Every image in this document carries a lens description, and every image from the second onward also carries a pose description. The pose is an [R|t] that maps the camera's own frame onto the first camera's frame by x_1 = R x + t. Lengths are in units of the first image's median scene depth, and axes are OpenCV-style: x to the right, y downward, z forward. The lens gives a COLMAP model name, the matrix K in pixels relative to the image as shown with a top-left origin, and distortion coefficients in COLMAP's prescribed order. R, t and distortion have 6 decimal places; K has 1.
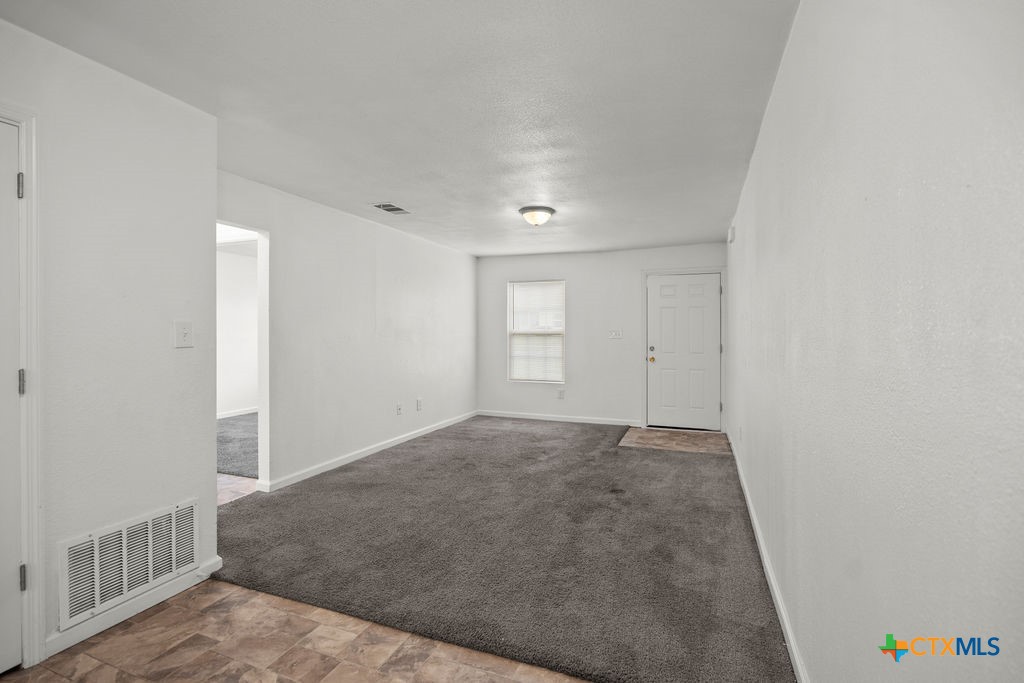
lens RADIAL K [[474.0, 0, 514.6], [0, 474.0, 344.2], [0, 0, 1]] dist [-0.010166, -0.000272]
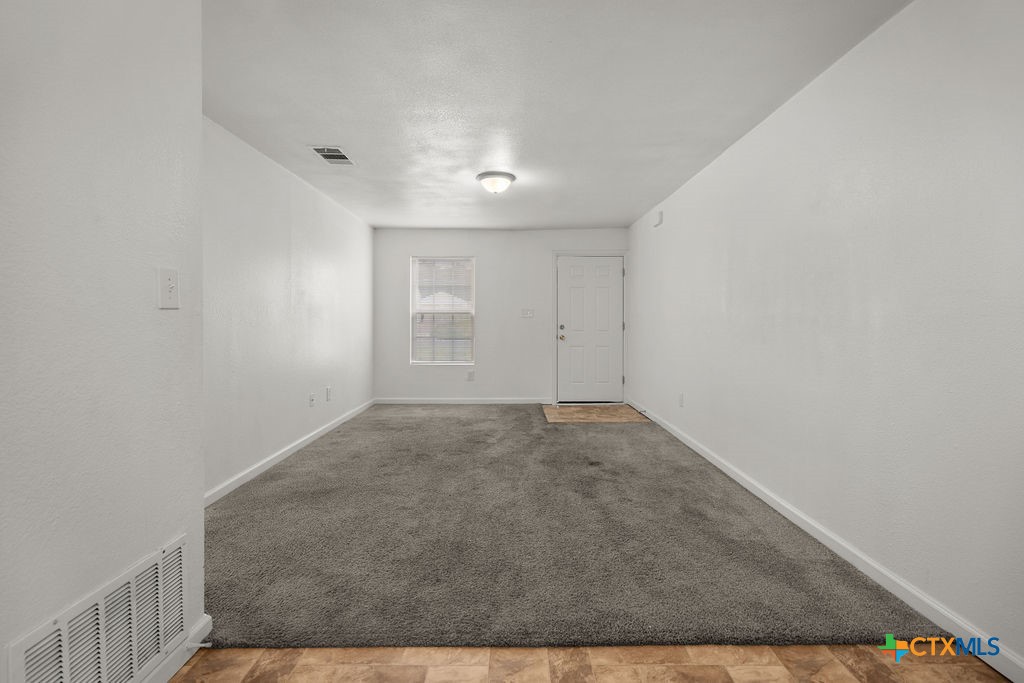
lens RADIAL K [[474.0, 0, 511.8], [0, 474.0, 331.0], [0, 0, 1]] dist [-0.010166, -0.000272]
pose [[0.929342, -0.011173, 0.369052, -0.358282], [0.012184, 0.999926, -0.000411, 0.031892], [-0.369020, 0.004878, 0.929409, 0.150368]]
